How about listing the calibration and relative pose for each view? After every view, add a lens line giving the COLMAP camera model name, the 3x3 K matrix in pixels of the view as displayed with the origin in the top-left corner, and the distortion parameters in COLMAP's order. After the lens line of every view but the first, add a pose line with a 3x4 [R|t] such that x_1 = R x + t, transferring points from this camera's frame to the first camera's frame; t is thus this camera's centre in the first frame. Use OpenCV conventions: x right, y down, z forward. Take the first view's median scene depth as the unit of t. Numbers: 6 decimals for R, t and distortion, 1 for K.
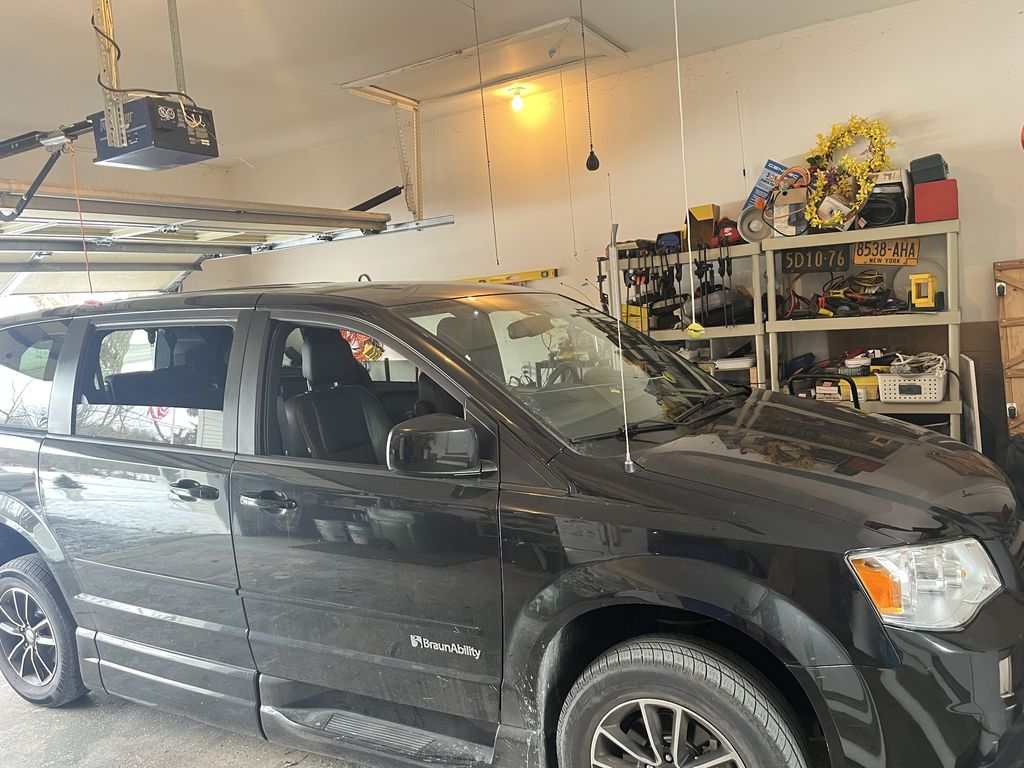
lens RADIAL K [[789.2, 0, 512.6], [0, 789.2, 380.7], [0, 0, 1]] dist [0.009020, -0.011718]
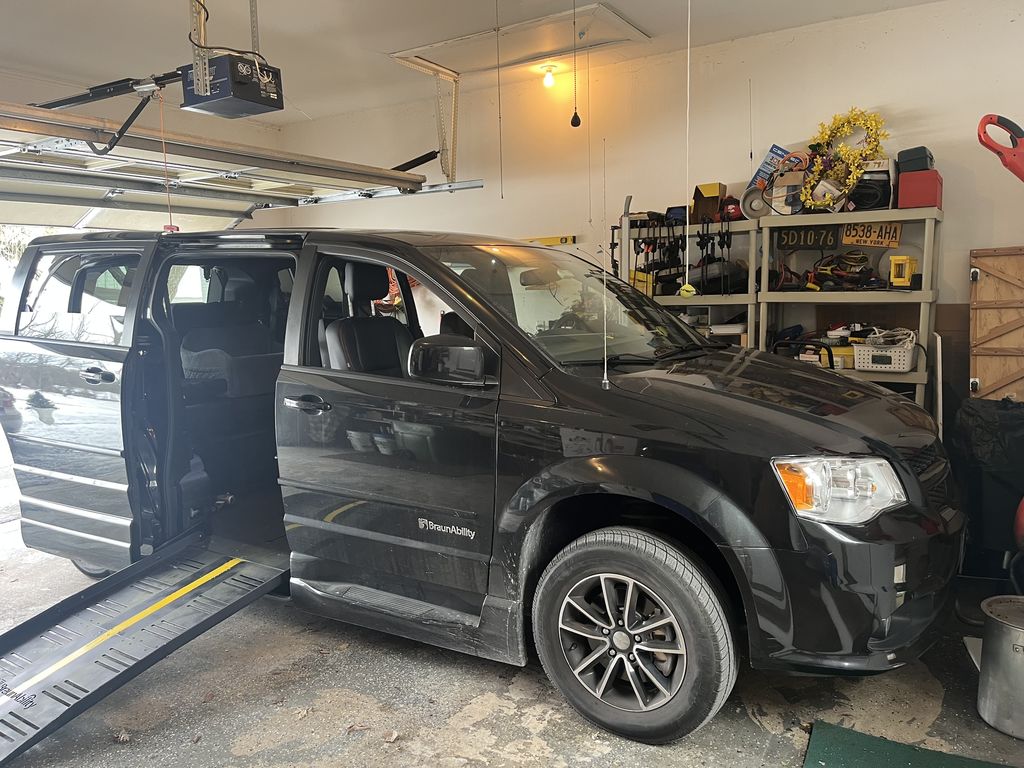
lens RADIAL K [[780.6, 0, 512.0], [0, 780.6, 384.0], [0, 0, 1]] dist [0.004388, 0.011908]
pose [[0.997195, 0.067504, -0.032338, 0.023685], [-0.066467, 0.997272, 0.032113, 0.044115], [0.034417, -0.029874, 0.998961, -0.112629]]
